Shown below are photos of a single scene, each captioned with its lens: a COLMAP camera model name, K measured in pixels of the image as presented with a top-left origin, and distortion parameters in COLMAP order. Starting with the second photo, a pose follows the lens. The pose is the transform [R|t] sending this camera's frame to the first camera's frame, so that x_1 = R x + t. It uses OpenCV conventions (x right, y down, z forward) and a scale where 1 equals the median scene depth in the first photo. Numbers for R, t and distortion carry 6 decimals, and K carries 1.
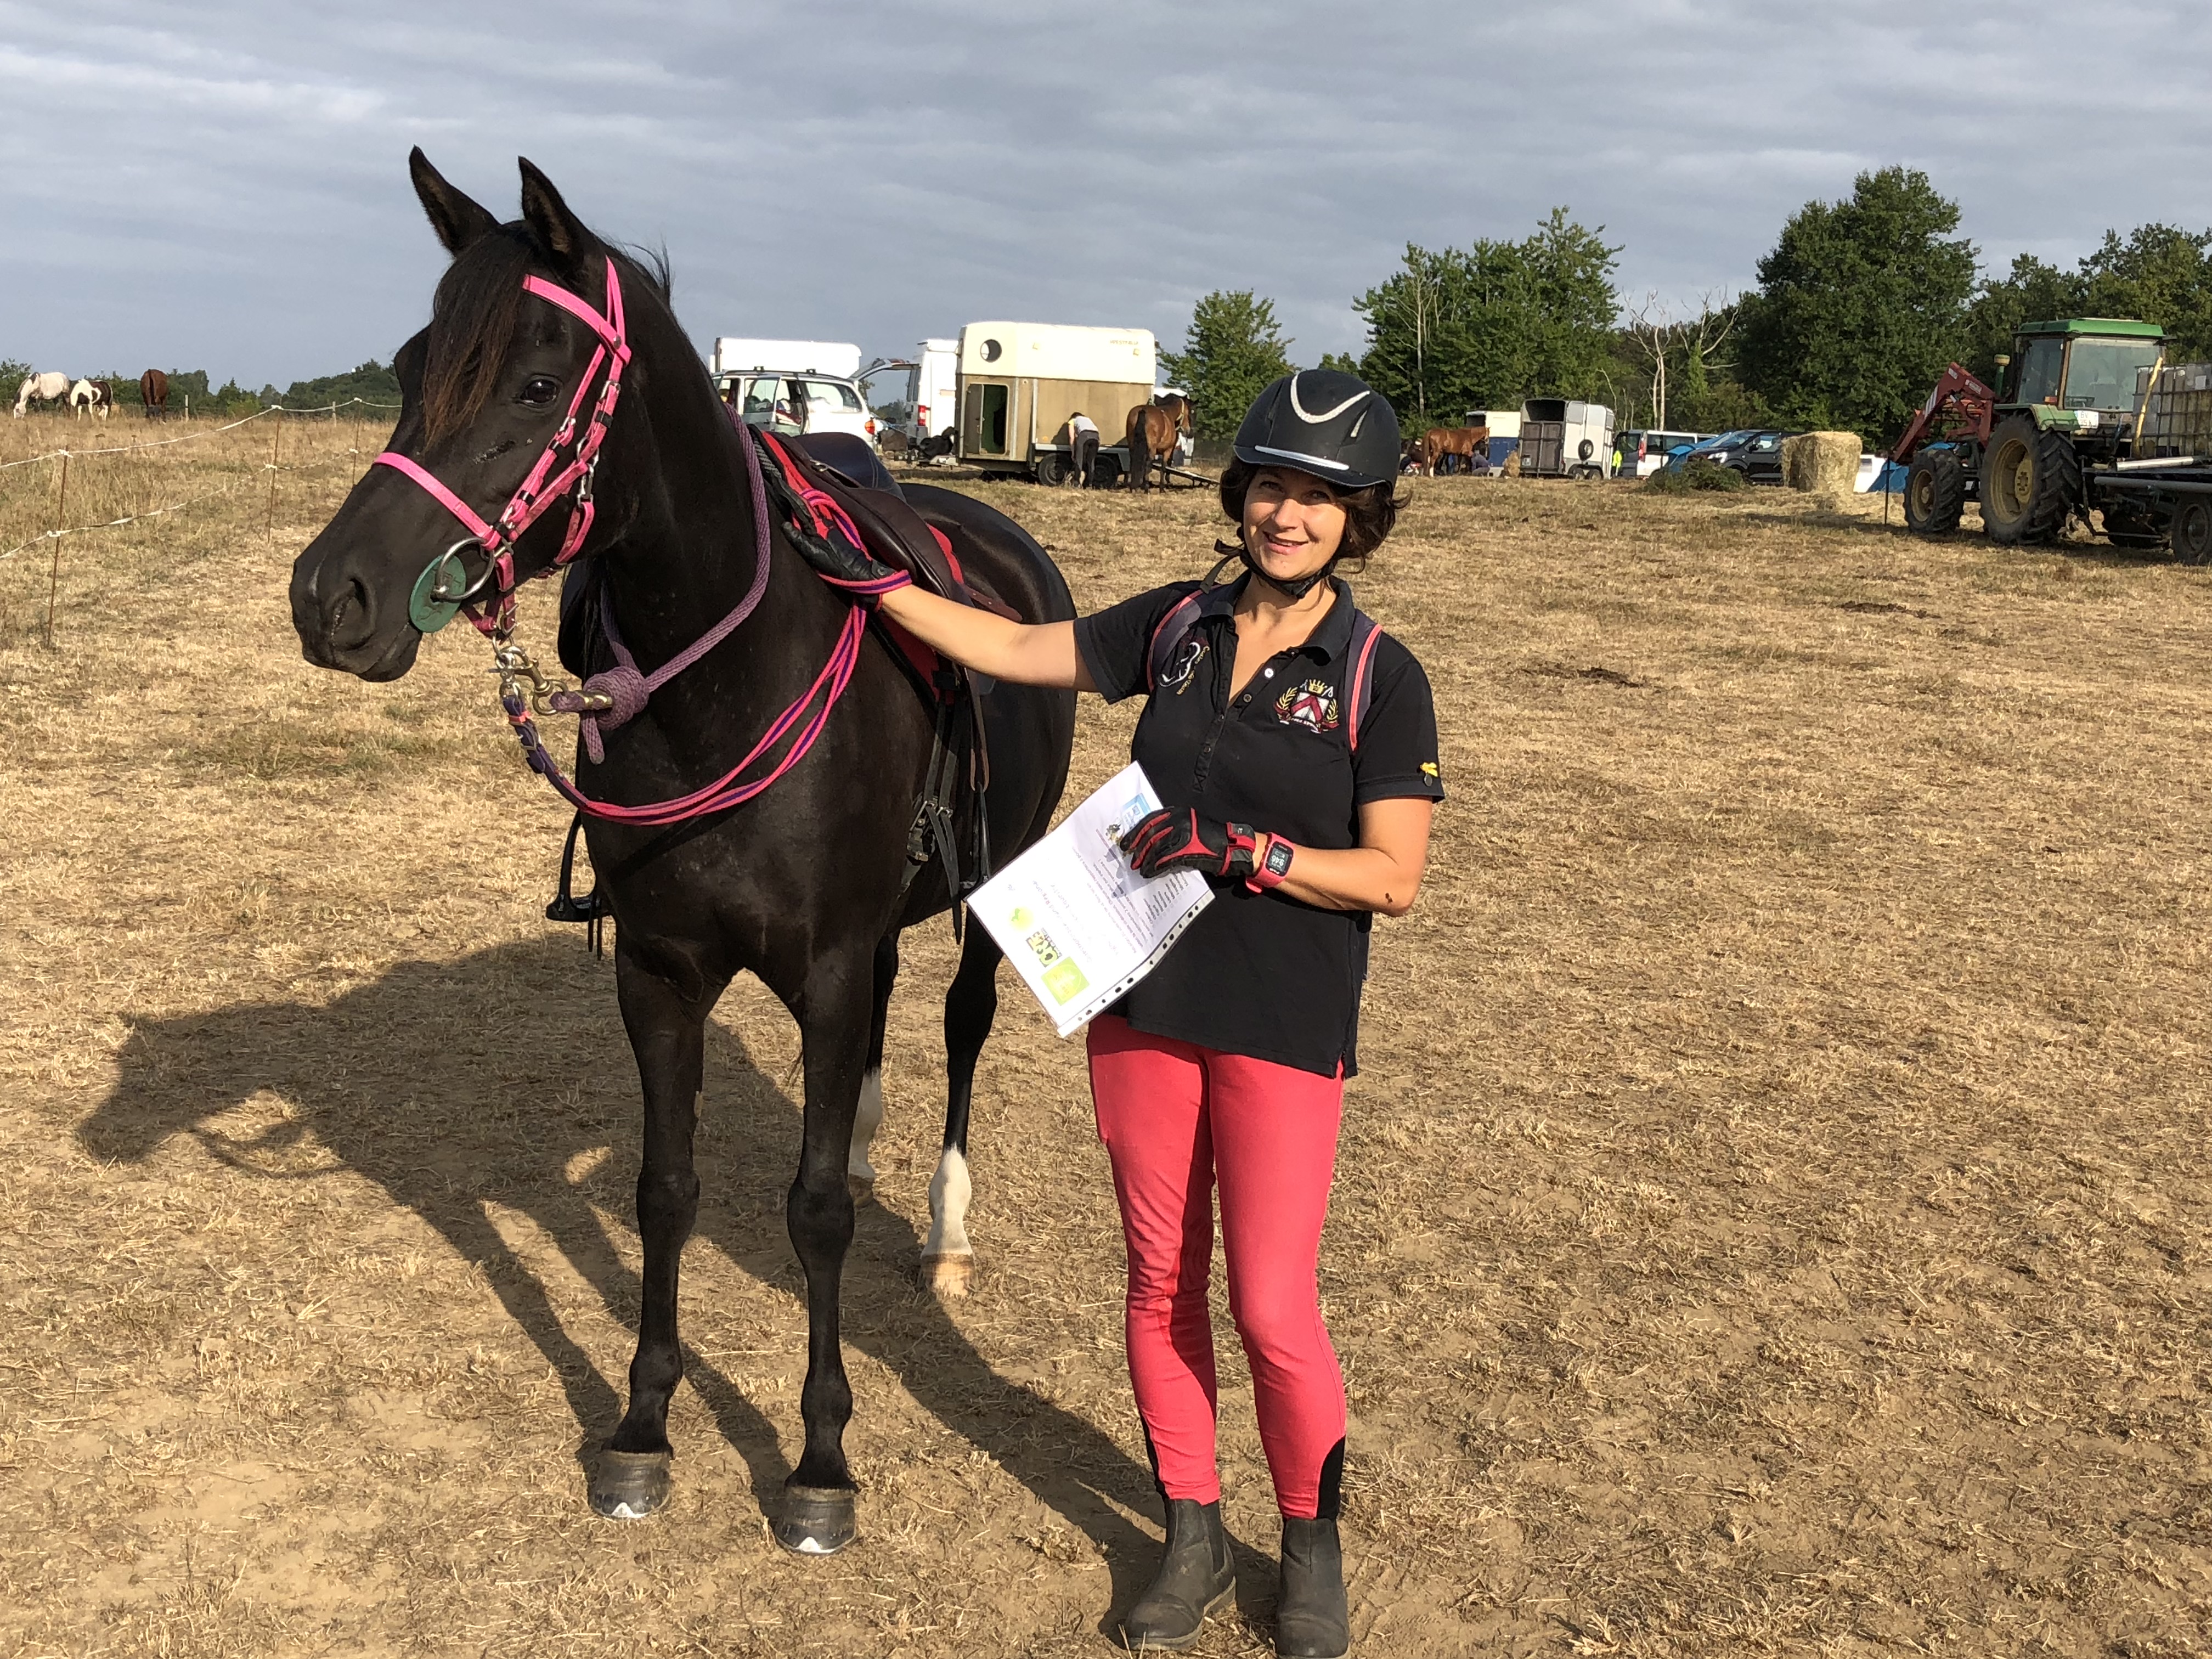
lens RADIAL K [[2752.0, 0, 1049.2], [0, 2752.0, 914.1], [0, 0, 1]] dist [-0.045262, 0.000000]
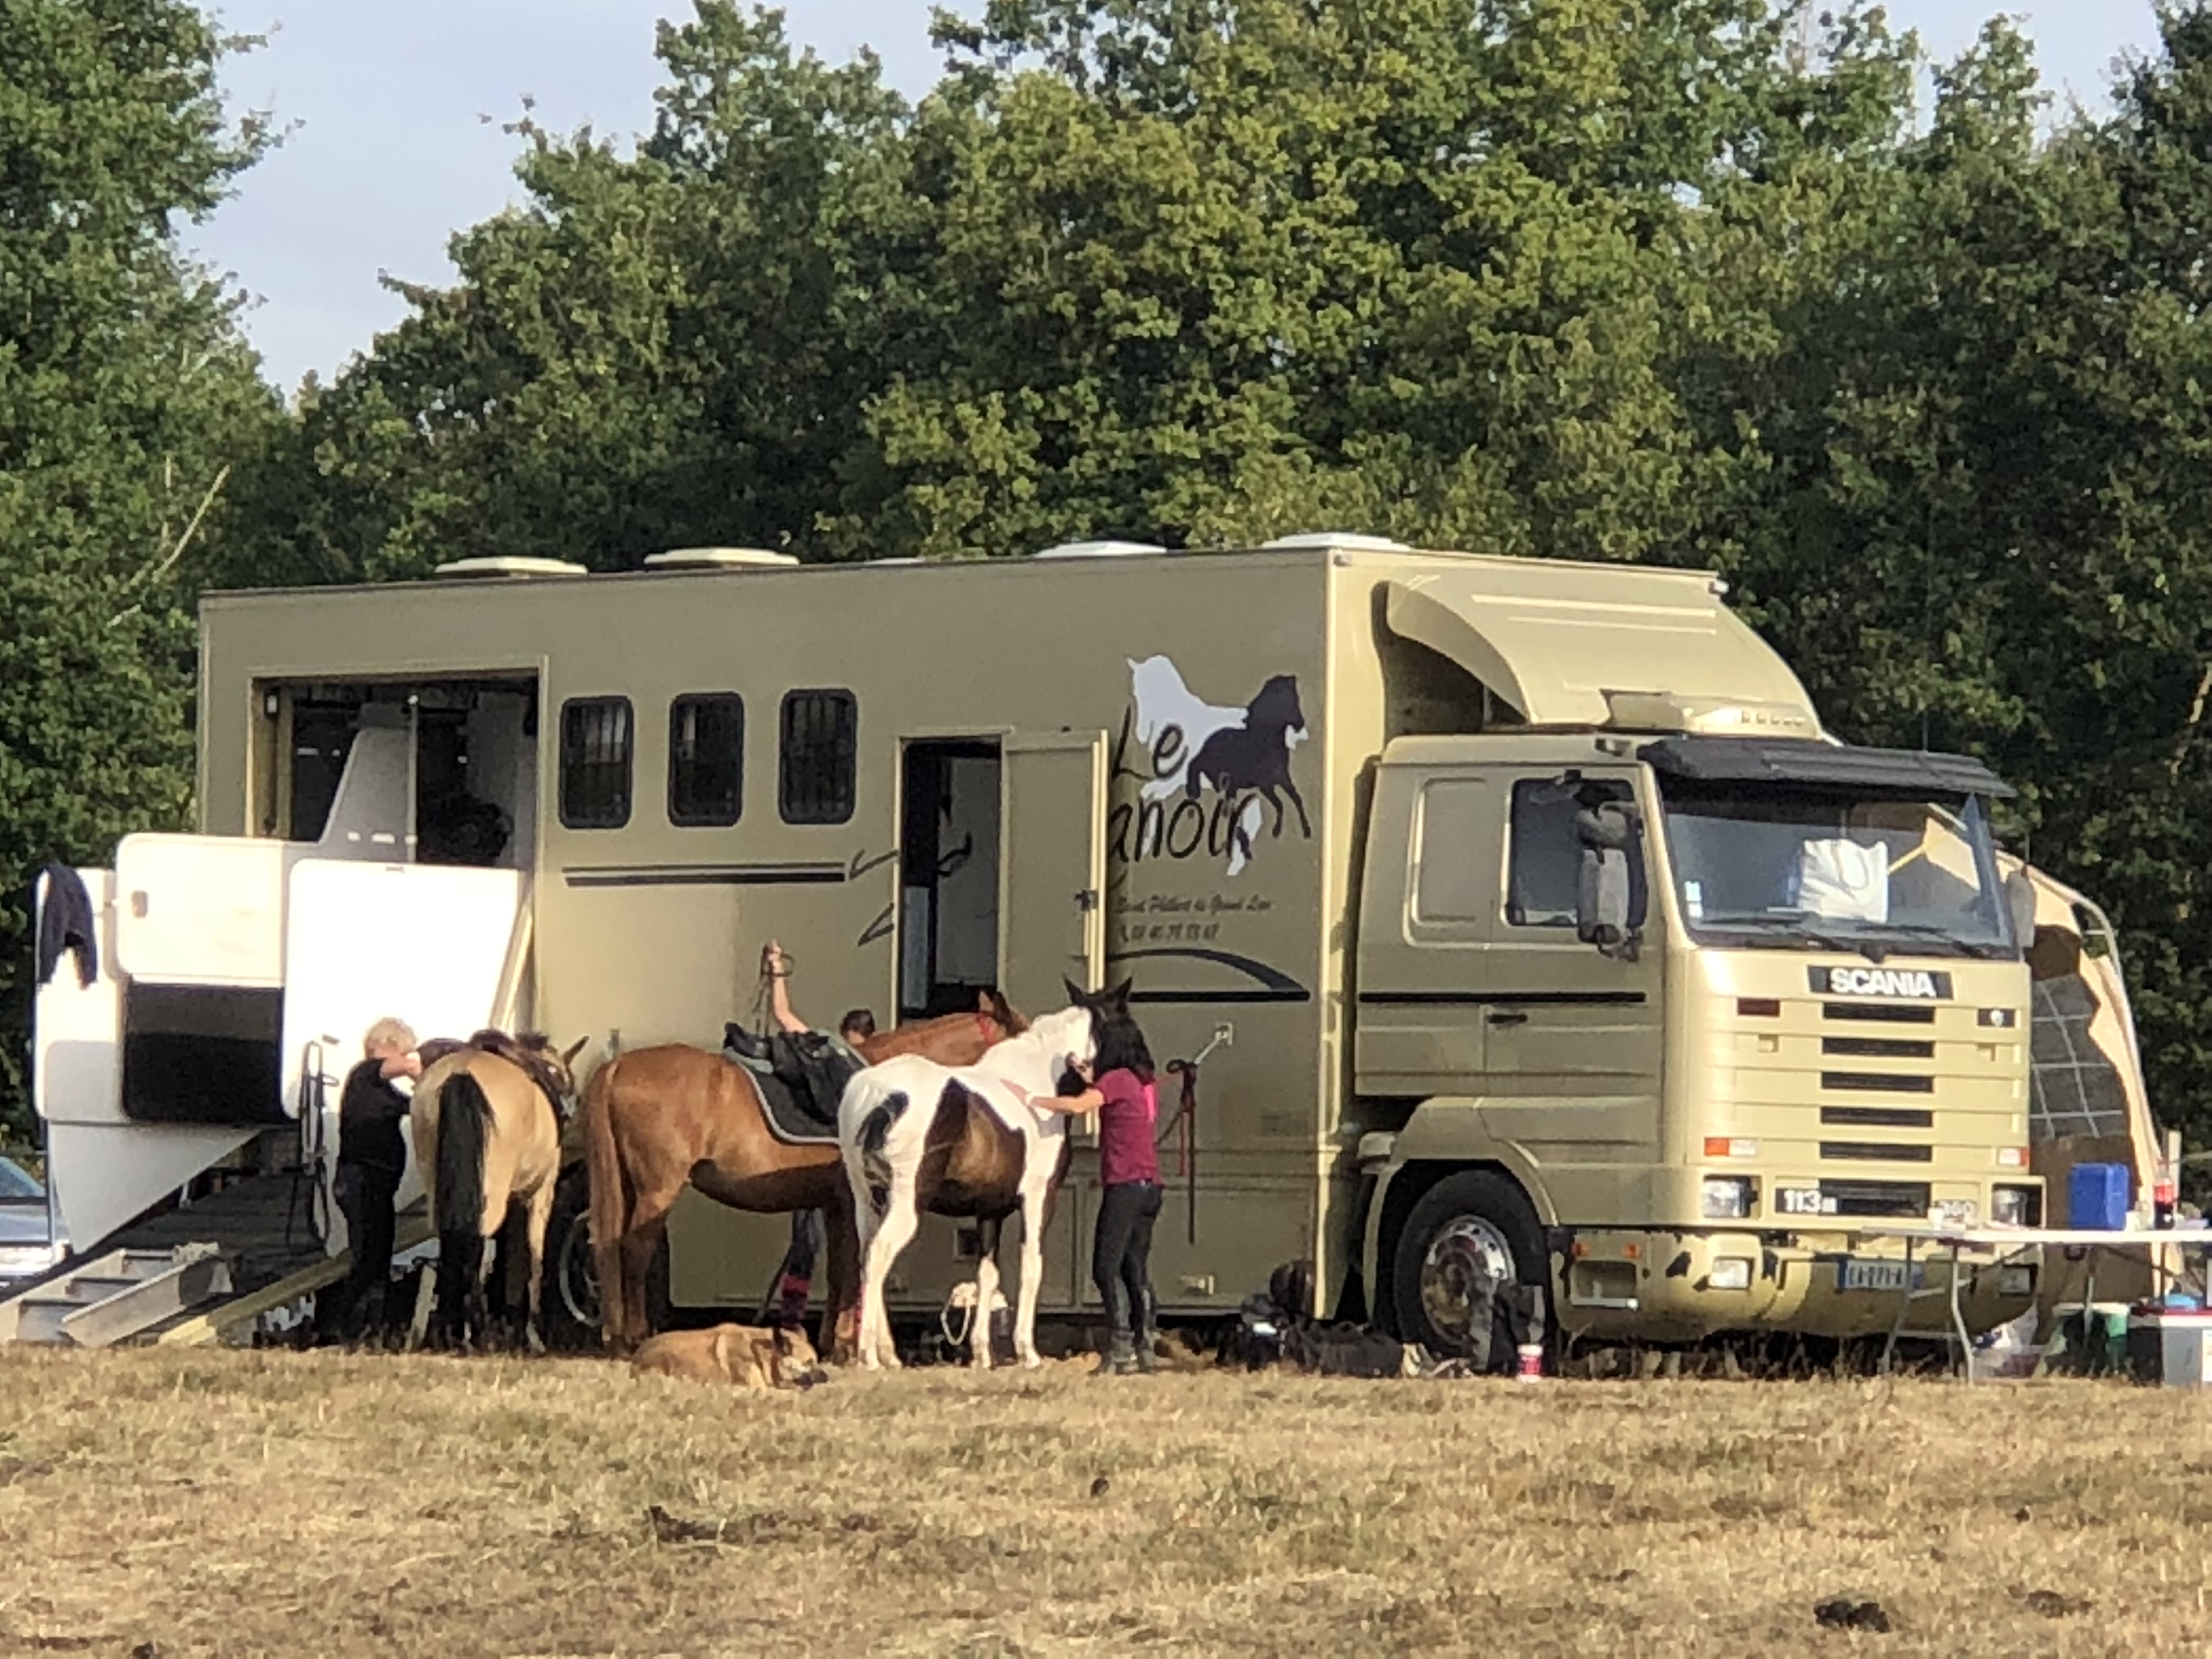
lens RADIAL K [[13924.2, 0, 1099.4], [0, 13924.2, 829.8], [0, 0, 1]] dist [0.321259, 0.000000]
pose [[0.950808, -0.015226, 0.309407, 0.100448], [0.071023, 0.982901, -0.169885, -0.016699], [-0.301530, 0.183503, 0.935631, 0.096057]]
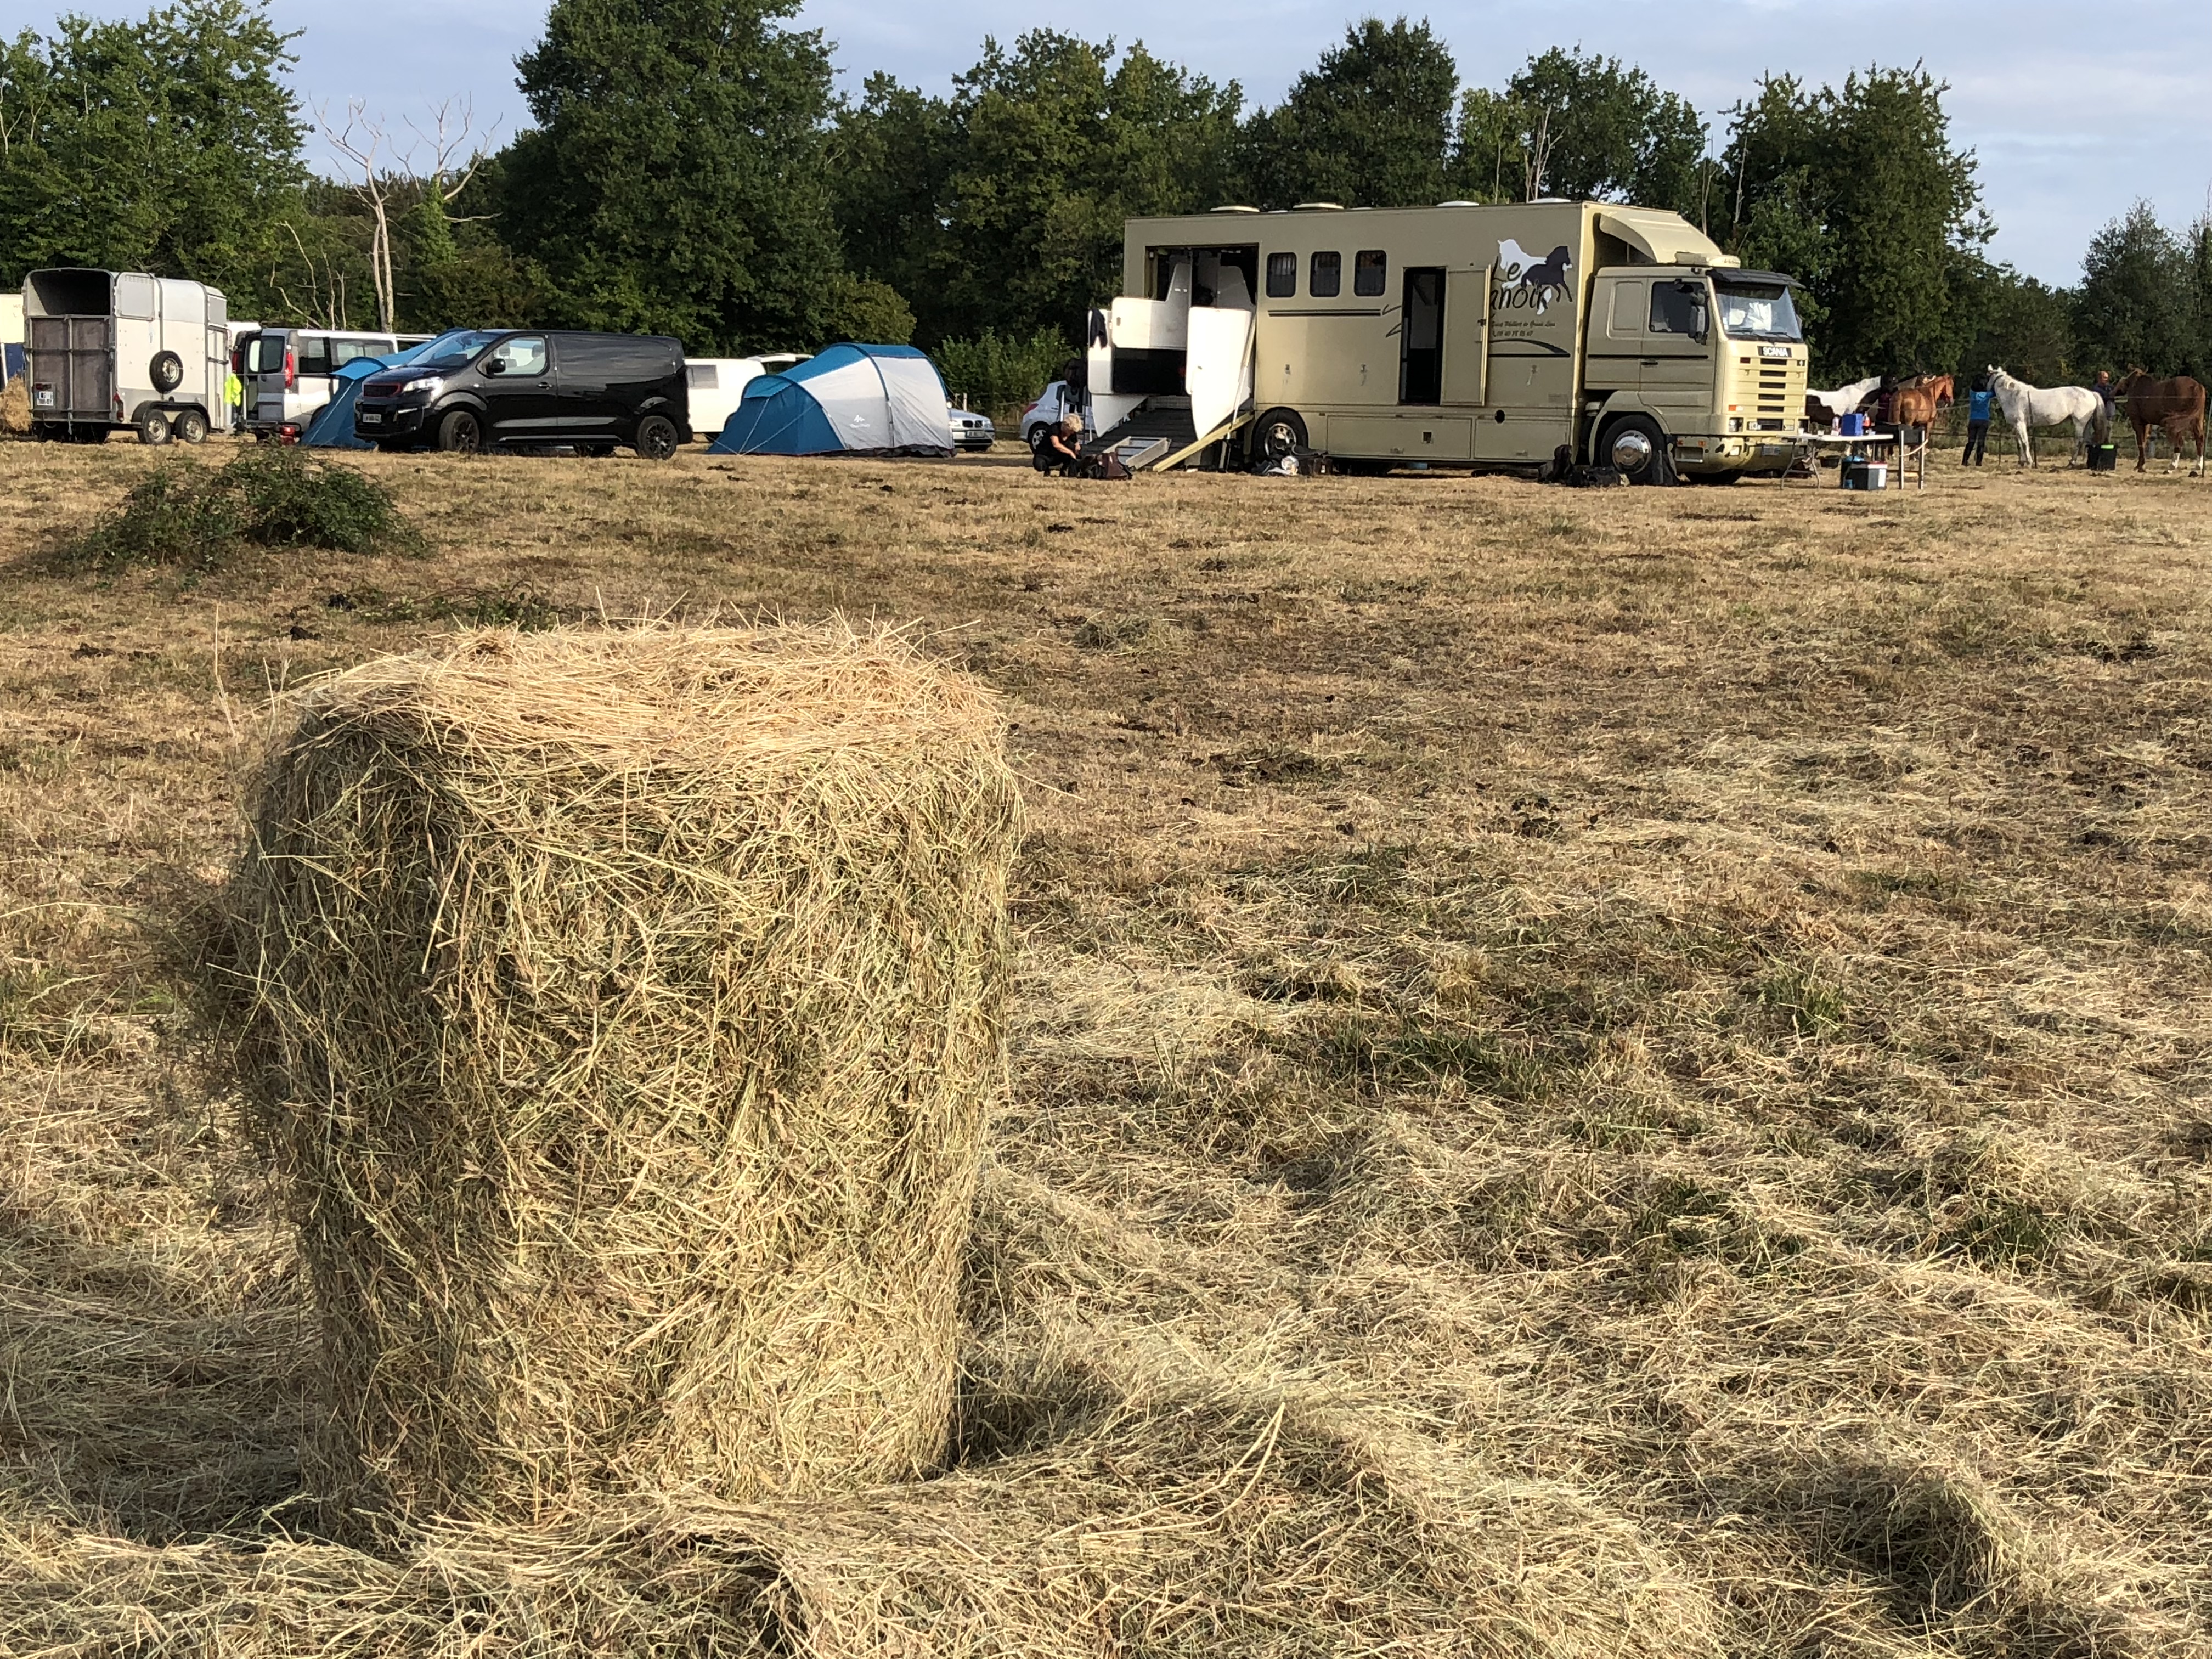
lens RADIAL K [[2977.8, 0, 1109.2], [0, 2977.8, 907.0], [0, 0, 1]] dist [0.029157, 0.000000]
pose [[0.911174, -0.094104, 0.401132, 0.082470], [0.084527, 0.995555, 0.041550, -0.053419], [-0.403259, -0.003953, 0.915078, 0.287323]]
